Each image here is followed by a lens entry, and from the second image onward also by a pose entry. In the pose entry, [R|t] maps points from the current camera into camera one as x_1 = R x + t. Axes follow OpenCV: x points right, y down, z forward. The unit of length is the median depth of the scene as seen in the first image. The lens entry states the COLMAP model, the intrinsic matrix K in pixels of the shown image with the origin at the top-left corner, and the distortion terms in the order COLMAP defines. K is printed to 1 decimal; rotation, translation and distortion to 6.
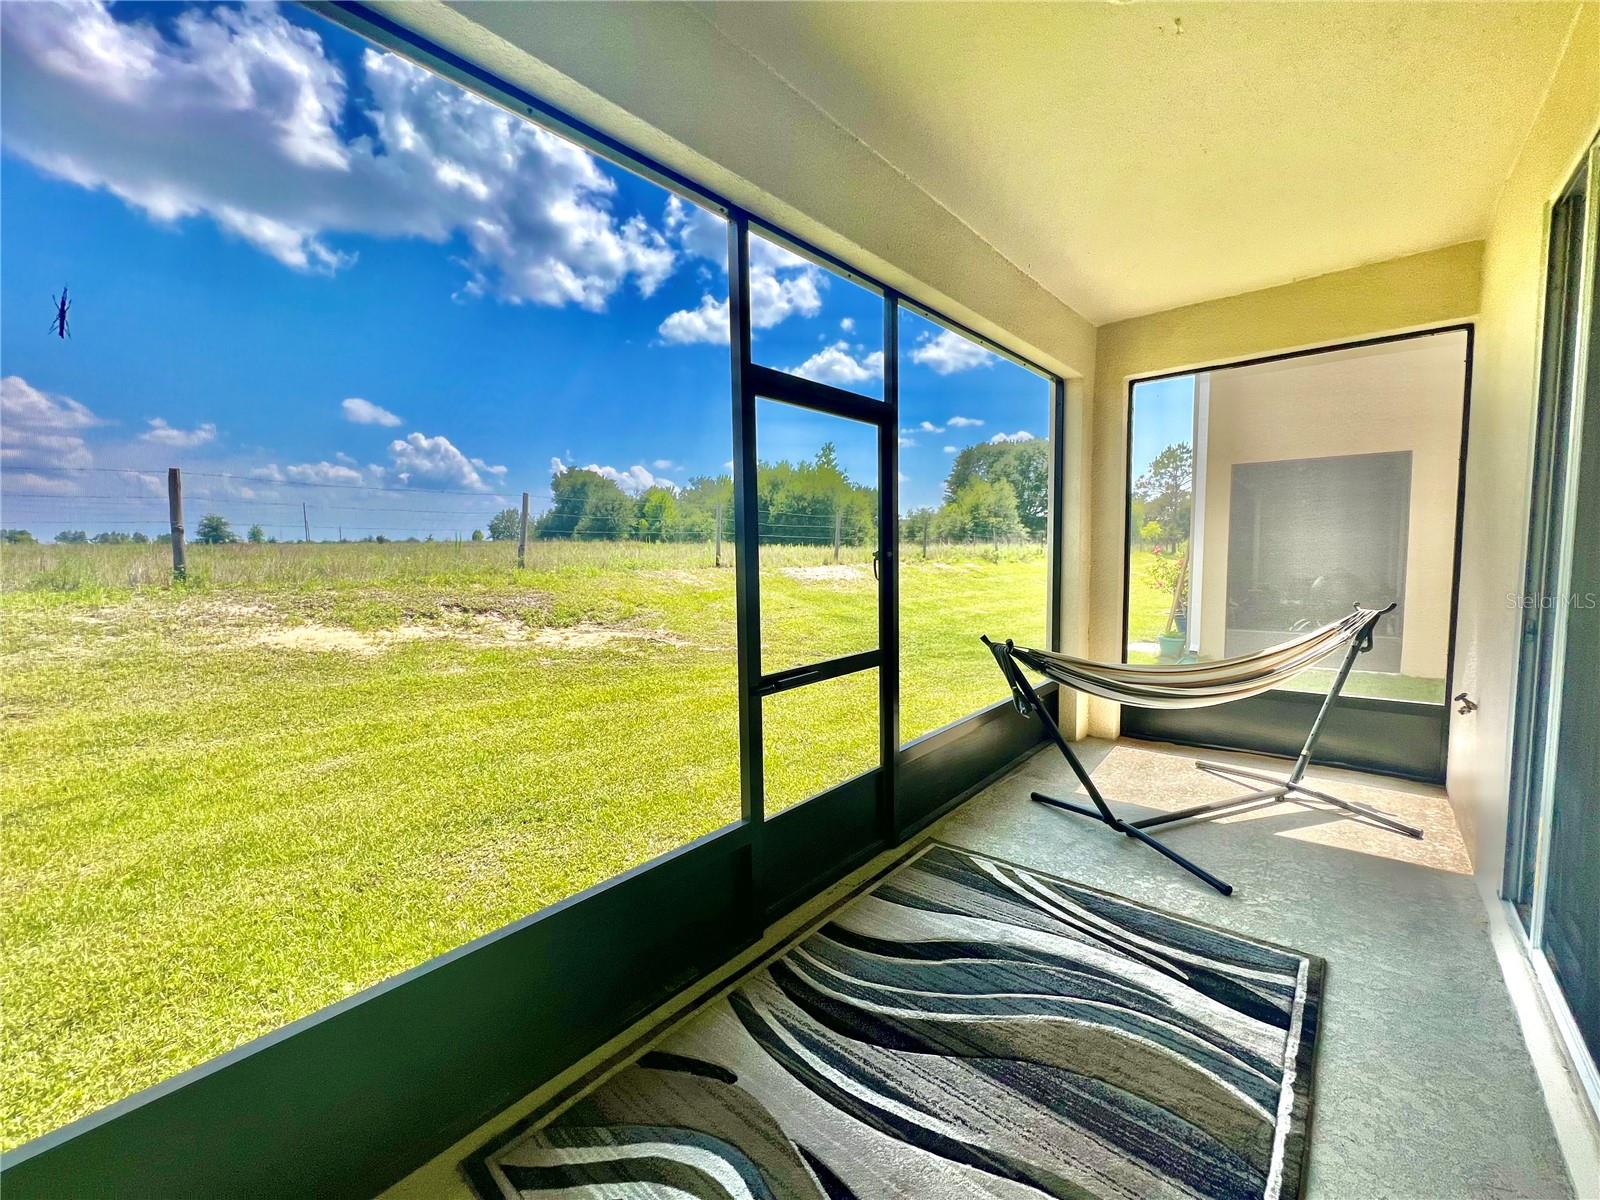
lens RADIAL K [[651.2, 0, 799.6], [0, 651.2, 598.4], [0, 0, 1]] dist [-0.000079, 0.000020]
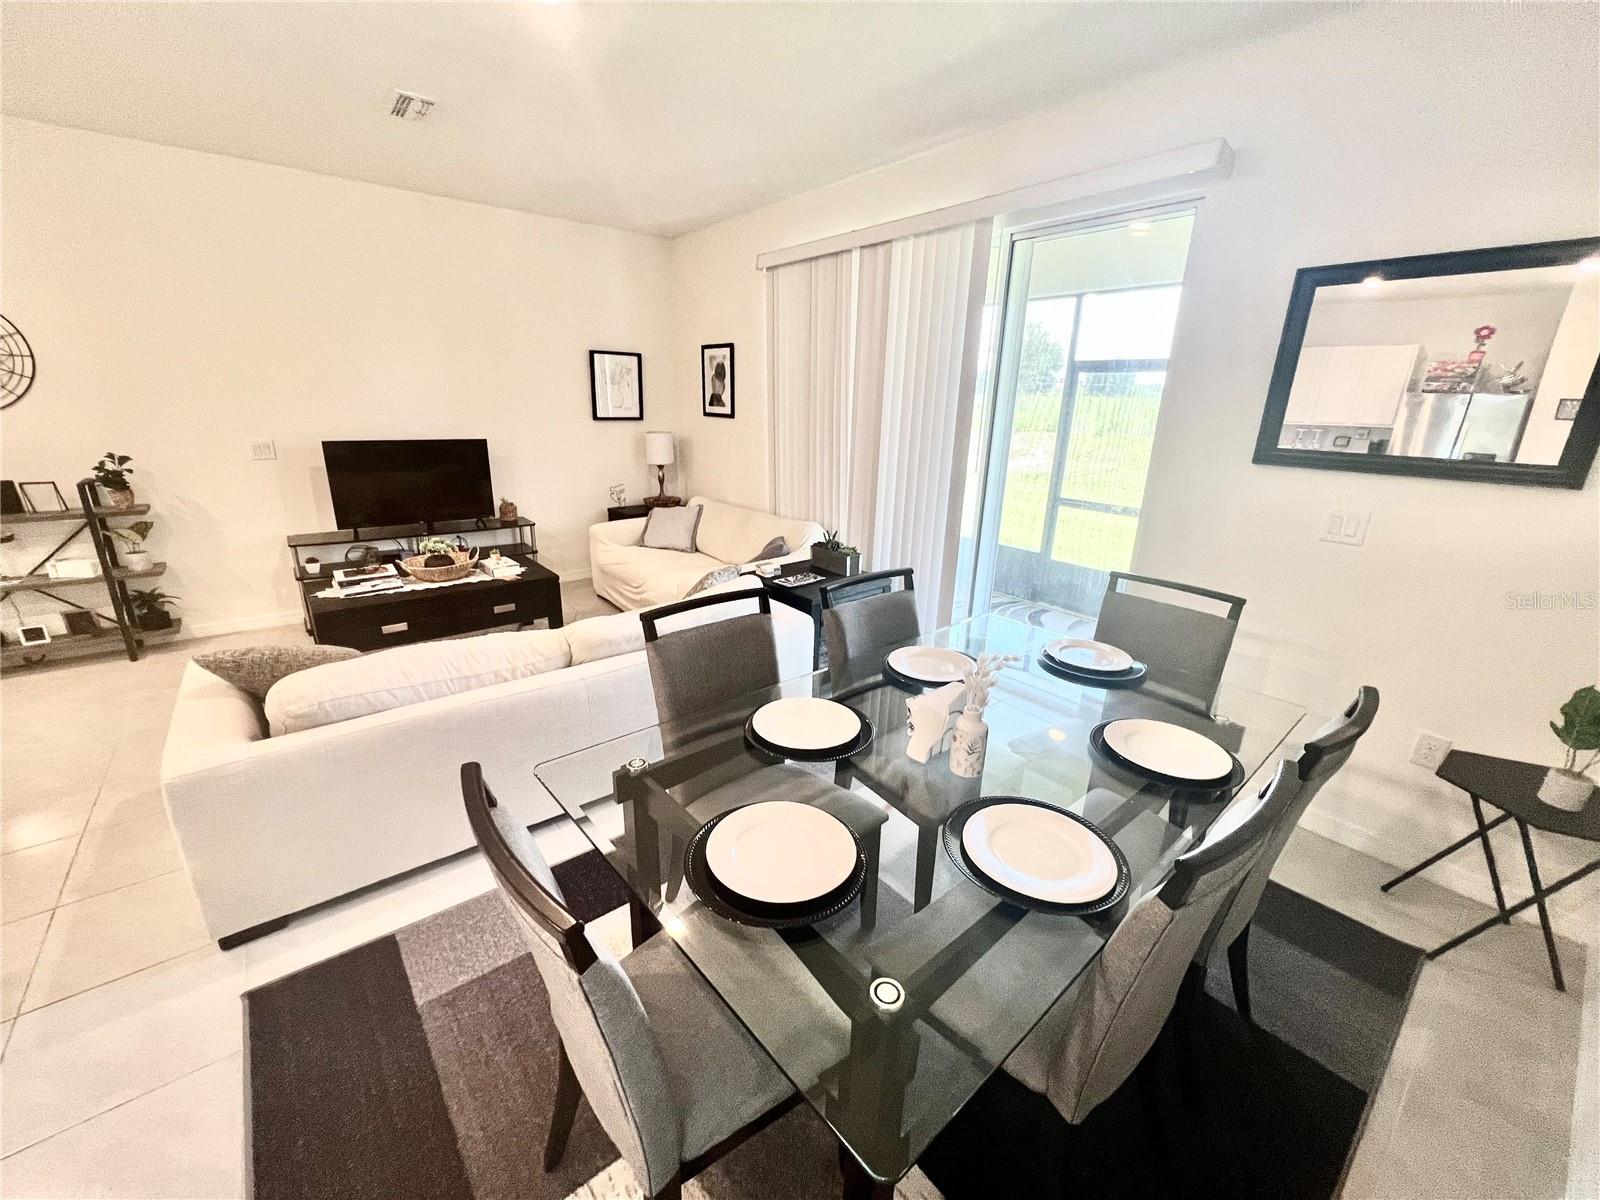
lens RADIAL K [[651.2, 0, 797.0], [0, 651.2, 597.4], [0, 0, 1]] dist [-0.000079, 0.000020]
pose [[-0.183145, 0.310563, -0.932742, 2.401430], [-0.096189, 0.938577, 0.331393, -0.225094], [0.978369, 0.150413, -0.142023, 0.463527]]
